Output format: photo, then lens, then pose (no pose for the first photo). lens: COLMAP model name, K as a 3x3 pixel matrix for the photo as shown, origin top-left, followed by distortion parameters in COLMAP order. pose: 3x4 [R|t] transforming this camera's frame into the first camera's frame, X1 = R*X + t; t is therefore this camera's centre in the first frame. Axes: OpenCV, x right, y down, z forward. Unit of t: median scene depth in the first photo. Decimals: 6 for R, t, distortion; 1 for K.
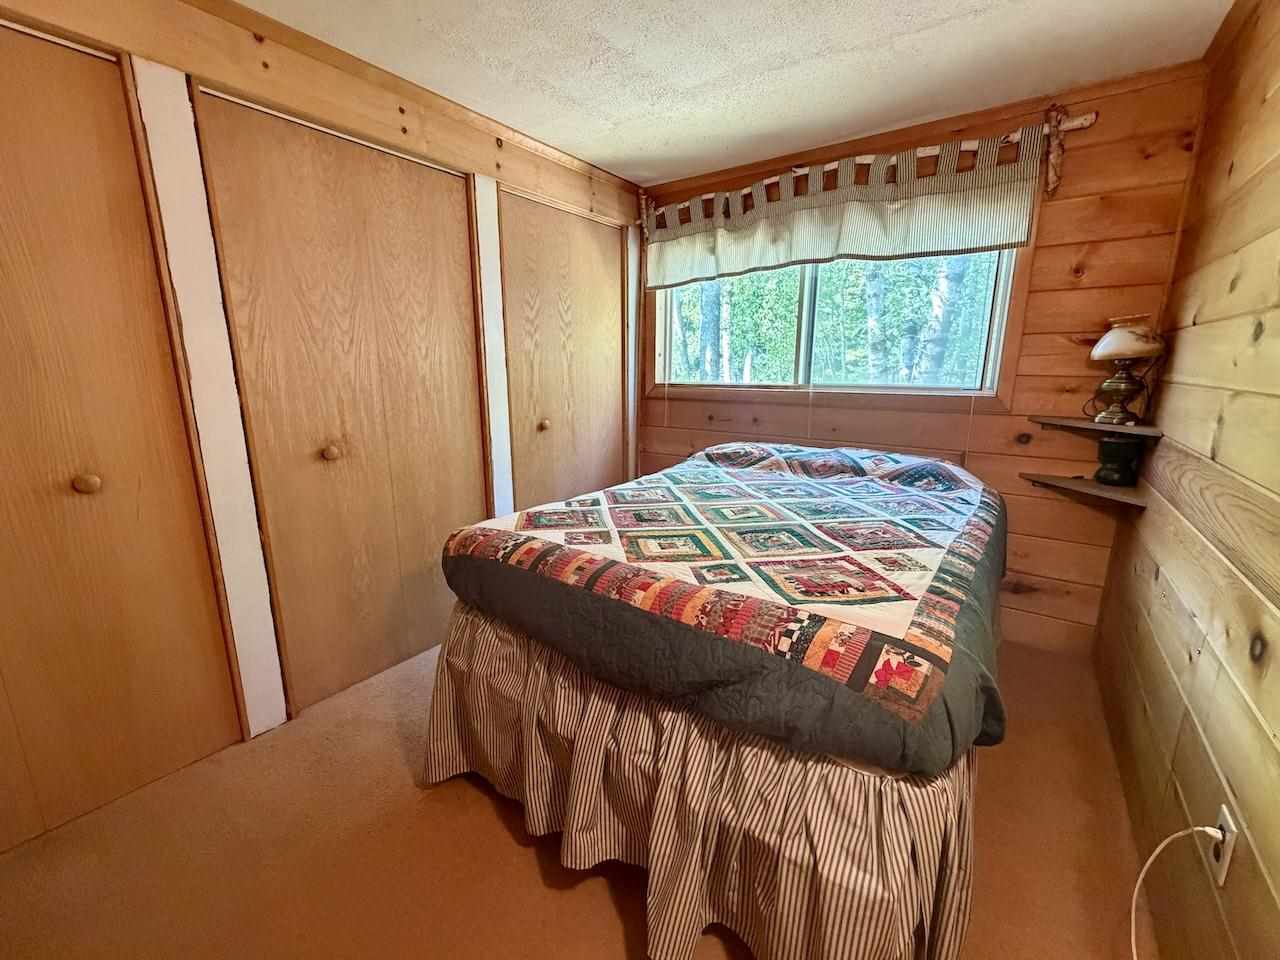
lens RADIAL K [[529.6, 0, 636.2], [0, 529.6, 477.8], [0, 0, 1]] dist [-0.000676, 0.000122]
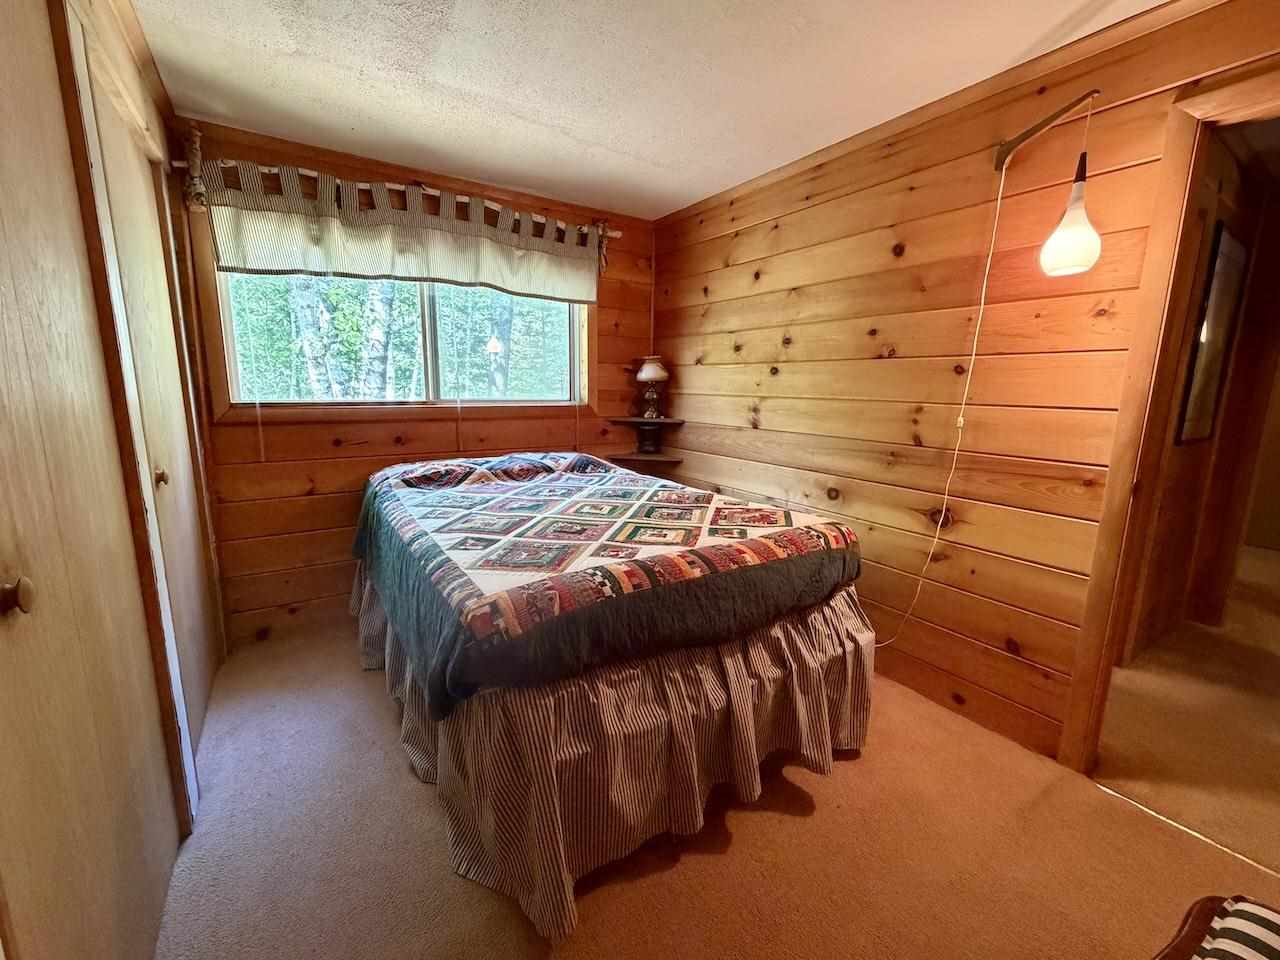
lens RADIAL K [[529.6, 0, 635.0], [0, 529.6, 480.3], [0, 0, 1]] dist [-0.000676, 0.000122]
pose [[0.355610, -0.159169, 0.920981, -0.699449], [0.180847, 0.978488, 0.099279, -0.080308], [-0.916971, 0.131252, 0.376745, 0.403329]]
